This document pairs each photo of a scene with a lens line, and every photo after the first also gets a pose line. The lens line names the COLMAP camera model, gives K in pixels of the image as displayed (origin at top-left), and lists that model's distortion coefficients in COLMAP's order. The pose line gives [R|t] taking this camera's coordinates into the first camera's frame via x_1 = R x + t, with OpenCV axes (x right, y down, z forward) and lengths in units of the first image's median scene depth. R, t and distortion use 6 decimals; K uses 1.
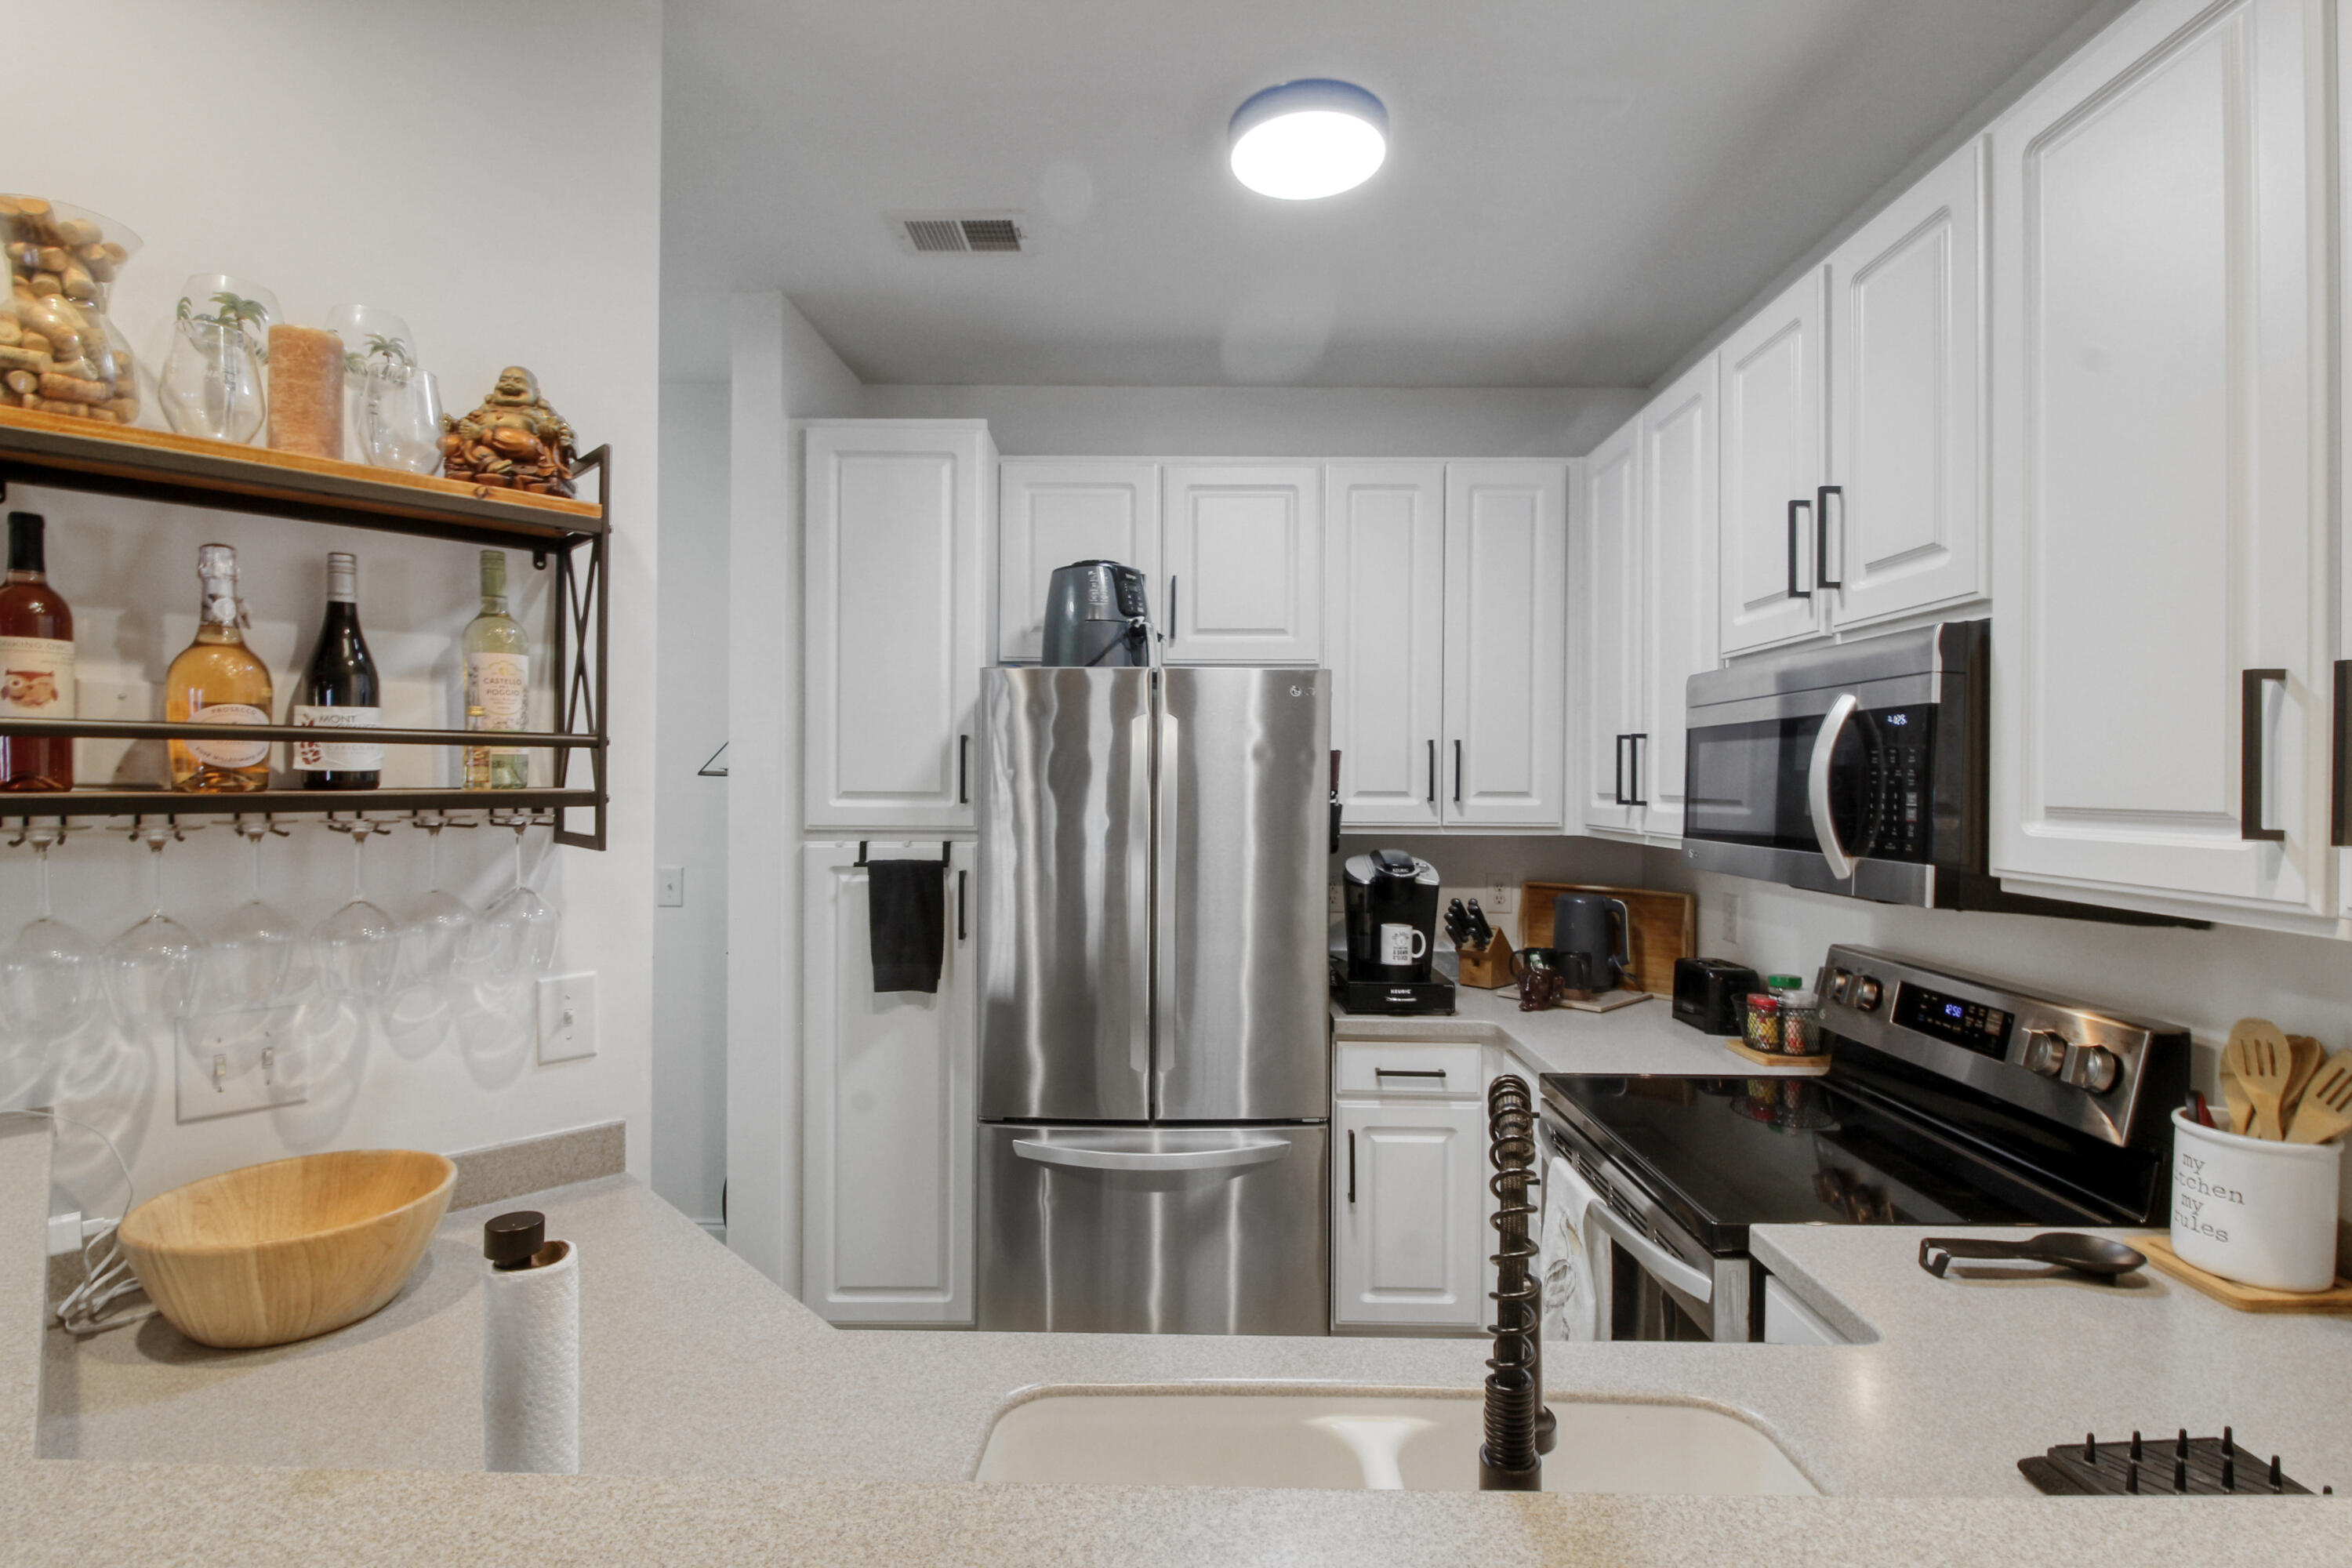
lens RADIAL K [[1123.9, 0, 1179.0], [0, 1123.9, 779.2], [0, 0, 1]] dist [-0.003532, -0.000066]
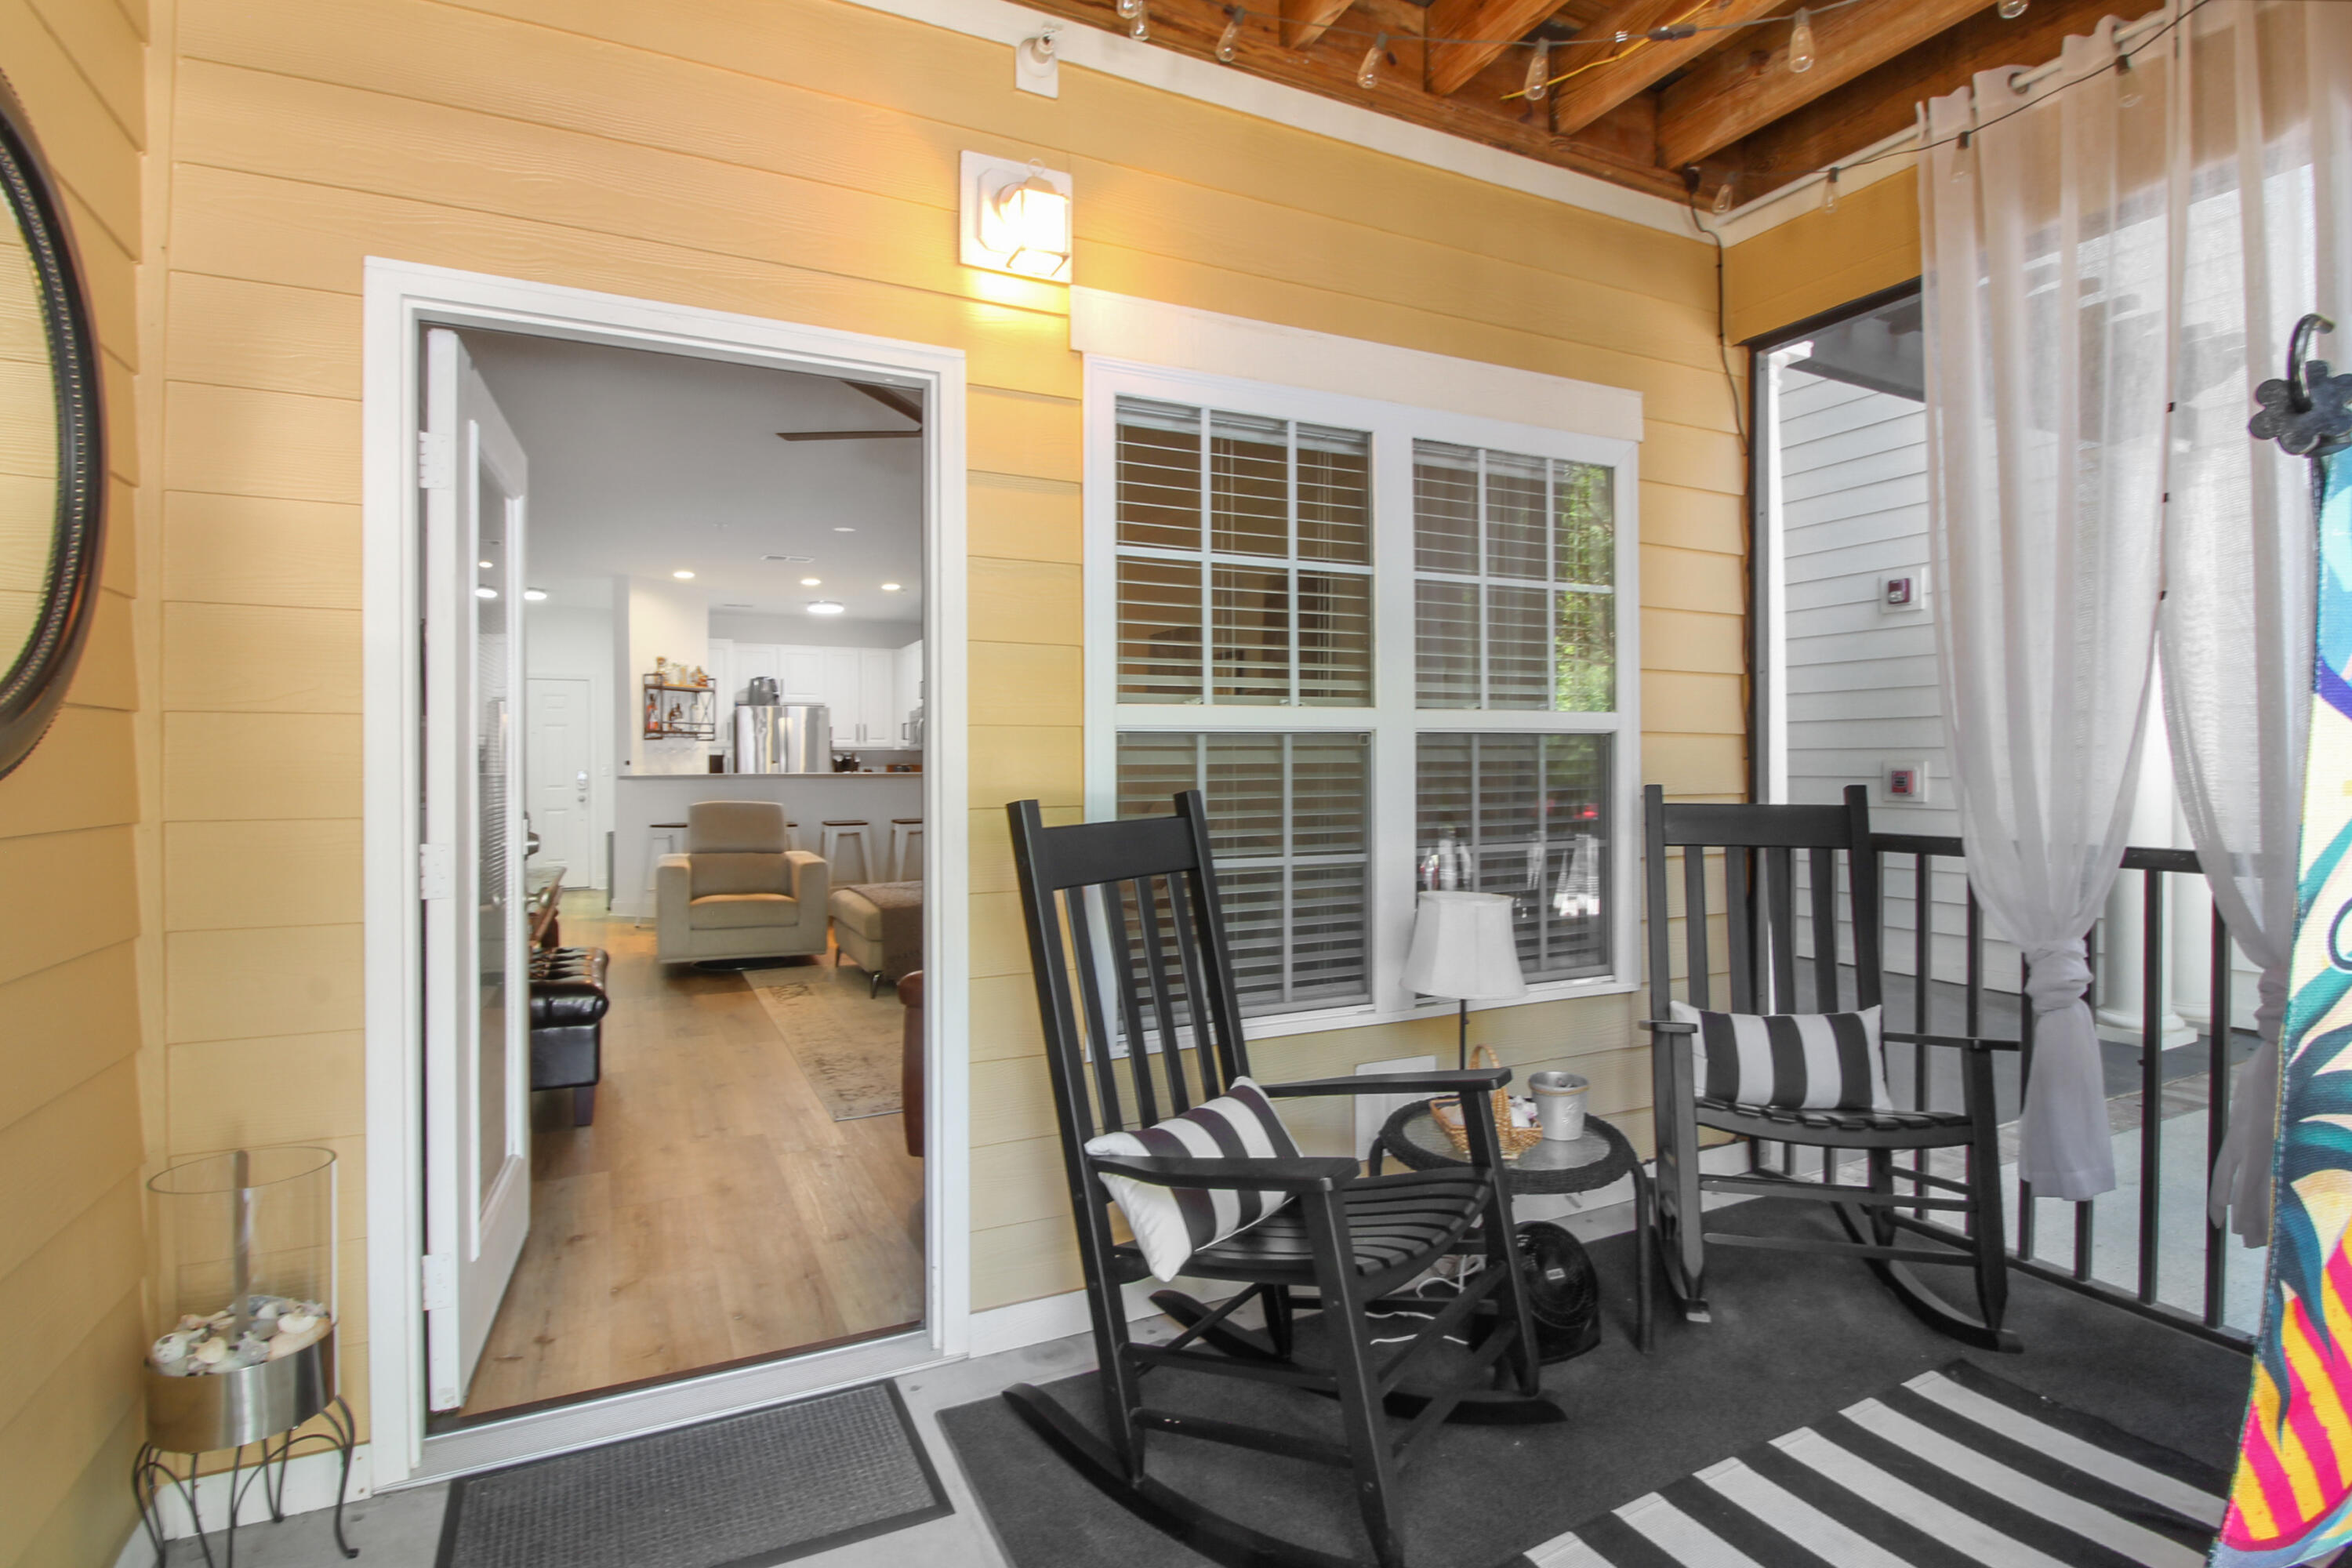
lens RADIAL K [[1123.9, 0, 1181.5], [0, 1123.9, 775.1], [0, 0, 1]] dist [-0.003532, -0.000066]
pose [[0.899858, -0.020383, 0.435706, -0.459278], [0.016724, 0.999785, 0.012230, 0.112222], [-0.435861, -0.003719, 0.900006, -2.986316]]
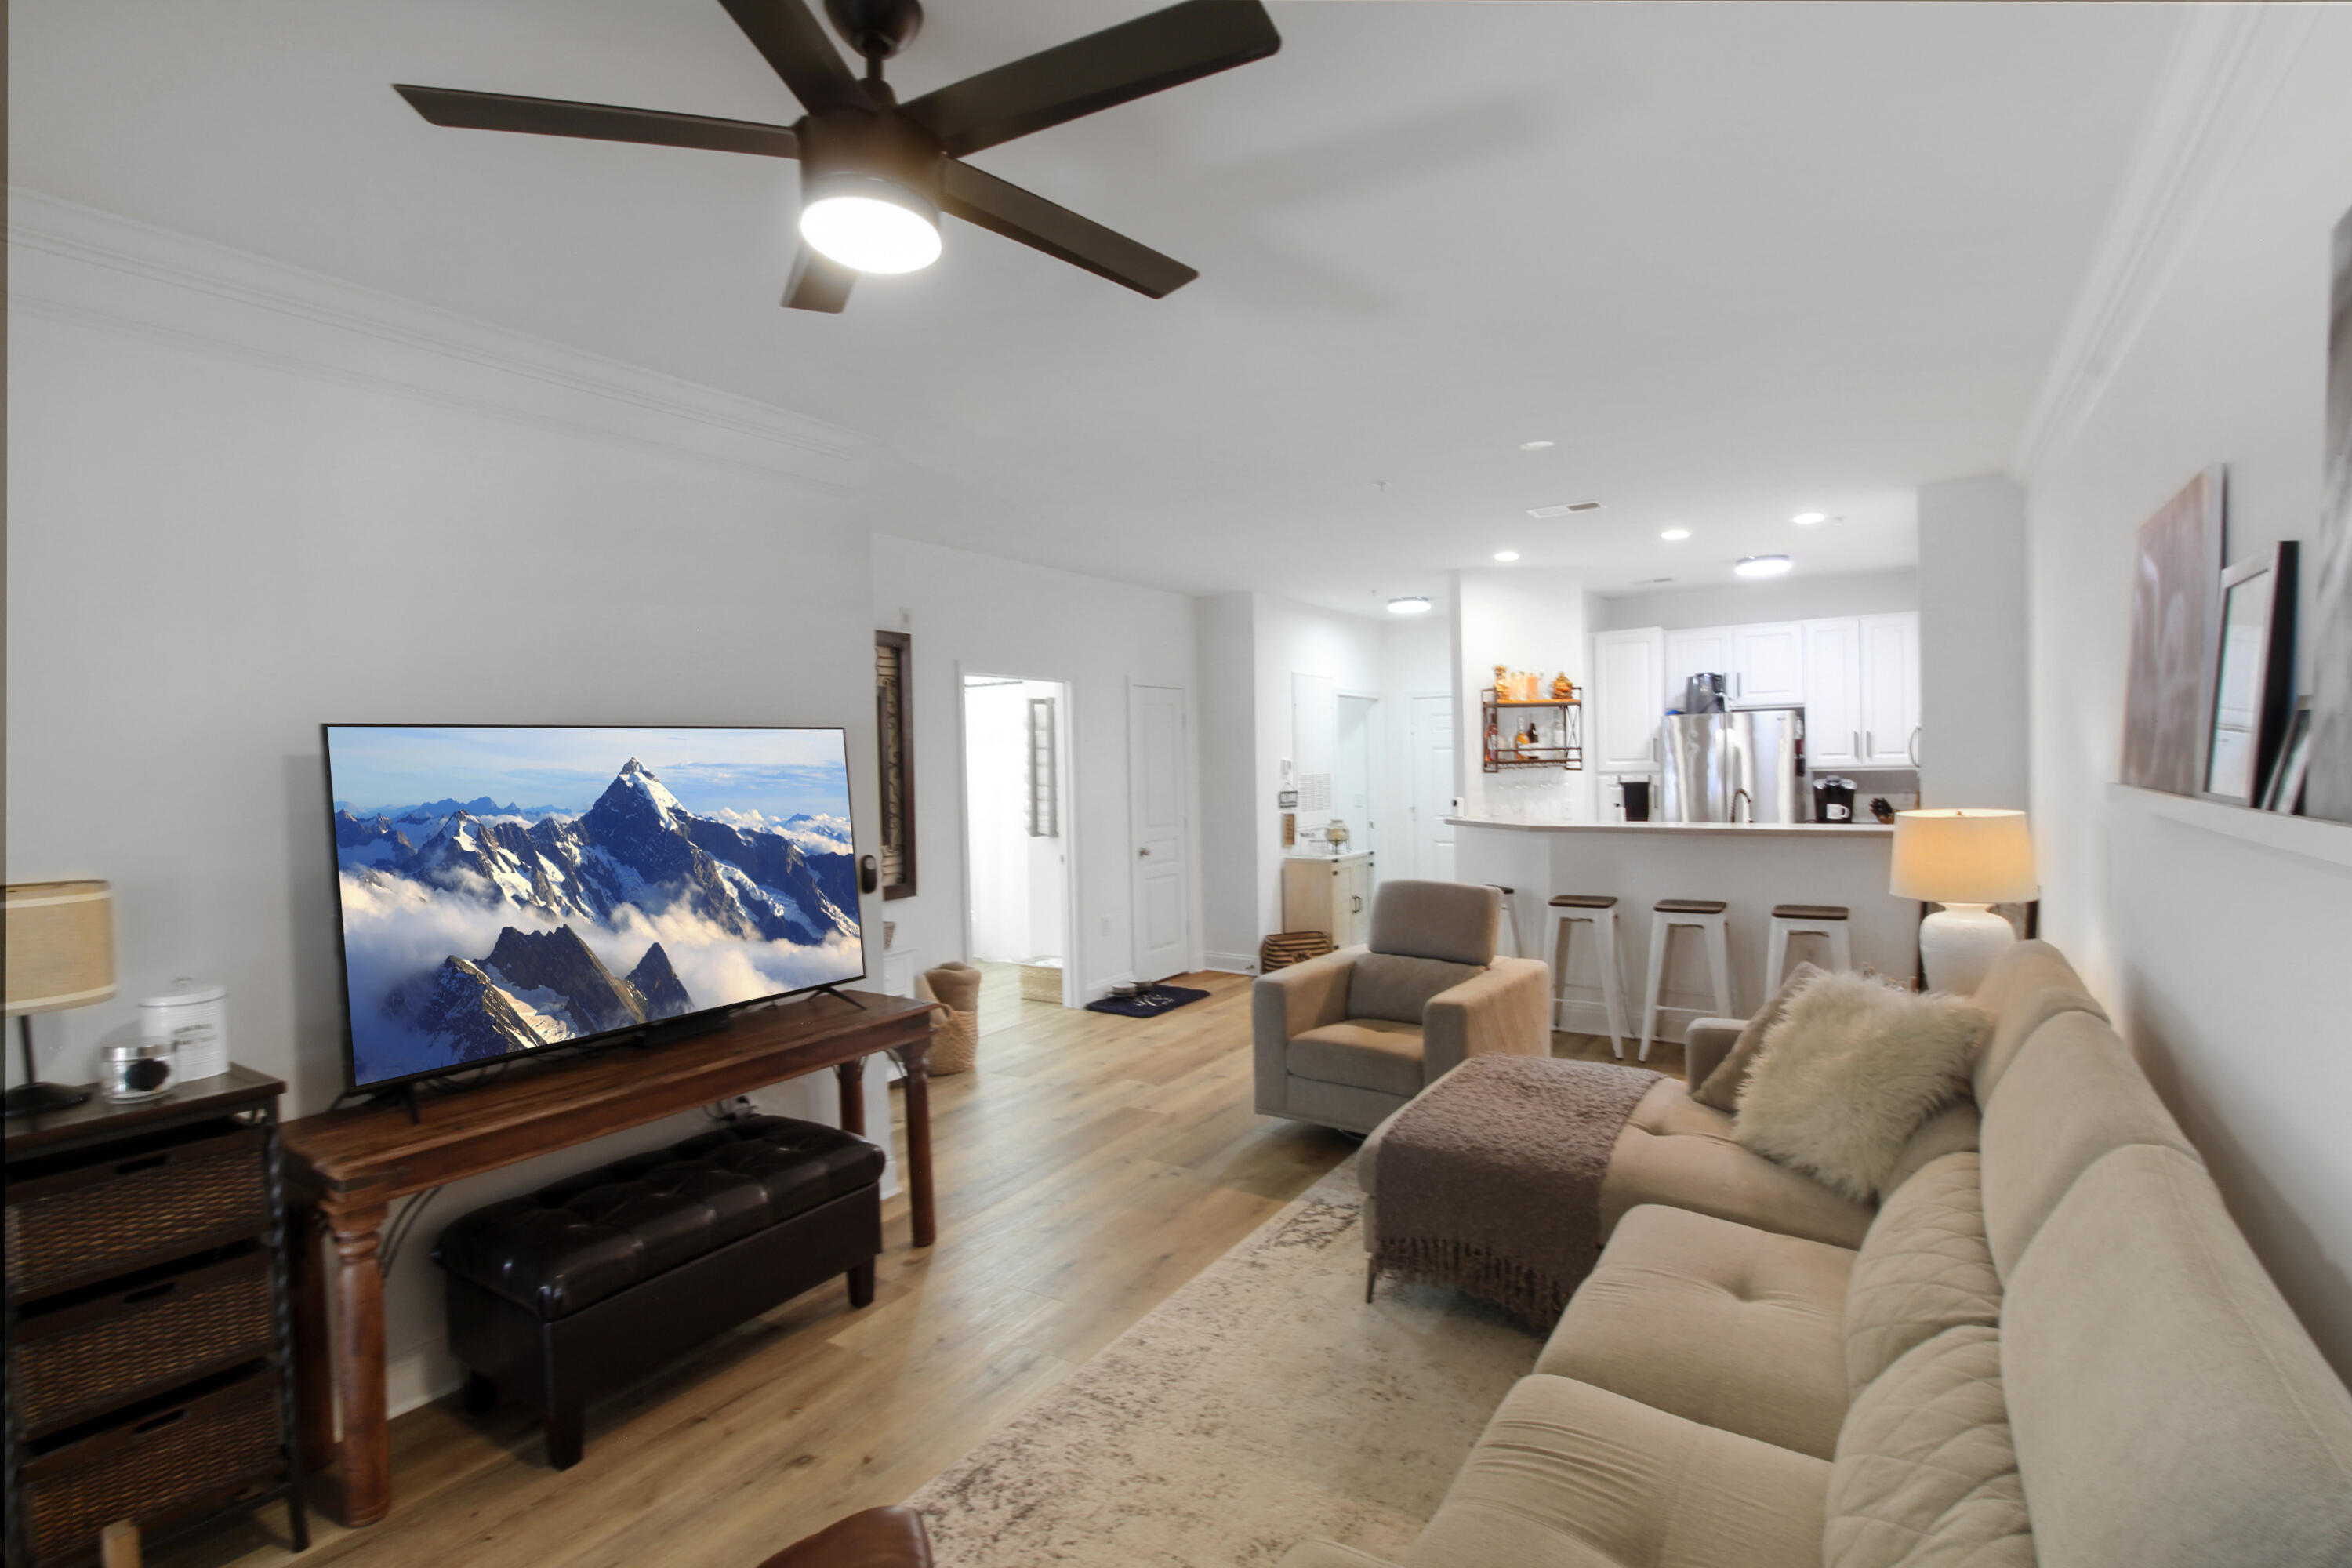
lens RADIAL K [[1123.9, 0, 1185.9], [0, 1123.9, 784.6], [0, 0, 1]] dist [-0.003532, -0.000066]
pose [[0.847276, -0.016578, -0.530894, 0.304605], [0.030126, 0.999404, 0.016870, -0.004987], [0.530298, -0.030287, 0.847270, -2.007937]]
